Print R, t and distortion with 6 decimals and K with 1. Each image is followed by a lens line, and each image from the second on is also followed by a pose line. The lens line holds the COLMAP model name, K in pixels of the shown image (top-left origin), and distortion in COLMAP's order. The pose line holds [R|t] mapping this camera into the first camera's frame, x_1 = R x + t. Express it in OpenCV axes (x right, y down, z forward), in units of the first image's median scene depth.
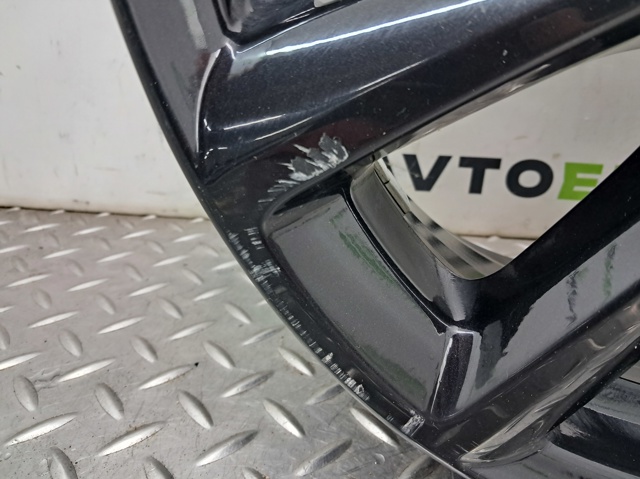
lens RADIAL K [[553.1, 0, 315.7], [0, 553.1, 236.6], [0, 0, 1]] dist [-0.003053, -0.001321]
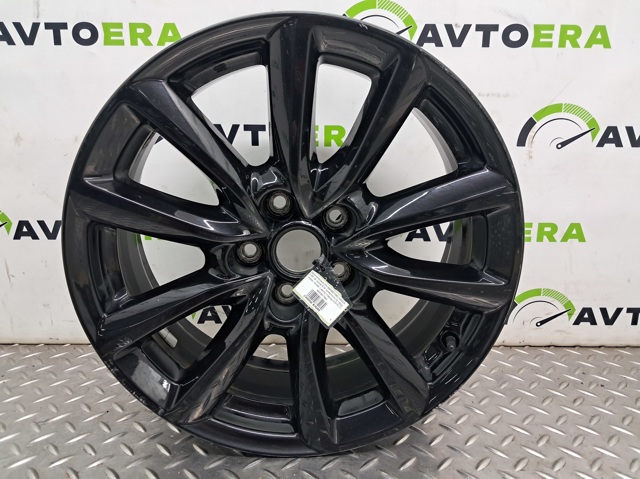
lens RADIAL K [[504.9, 0, 320.3], [0, 504.9, 239.7], [0, 0, 1]] dist [0.002756, 0.002476]
pose [[0.992621, -0.038679, 0.114928, 0.358722], [0.058788, 0.982434, -0.177107, -0.046157], [-0.106058, 0.182556, 0.977458, -1.038400]]
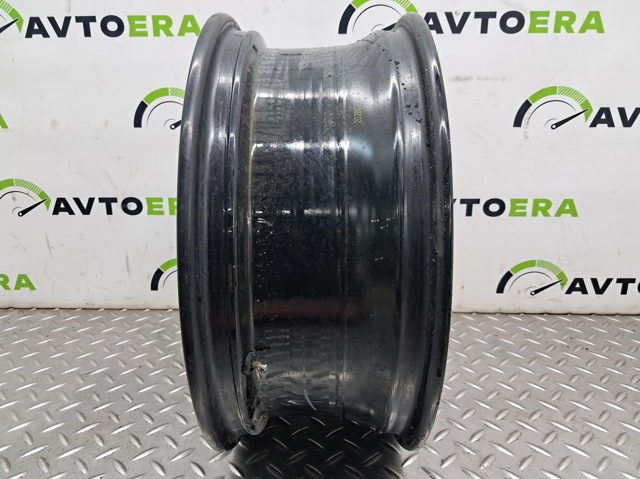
lens RADIAL K [[504.9, 0, 321.6], [0, 504.9, 240.8], [0, 0, 1]] dist [0.002756, 0.002476]
pose [[0.996035, -0.043995, 0.077322, 0.383264], [0.053147, 0.991277, -0.120606, -0.029465], [-0.071342, 0.124237, 0.989685, -1.216686]]
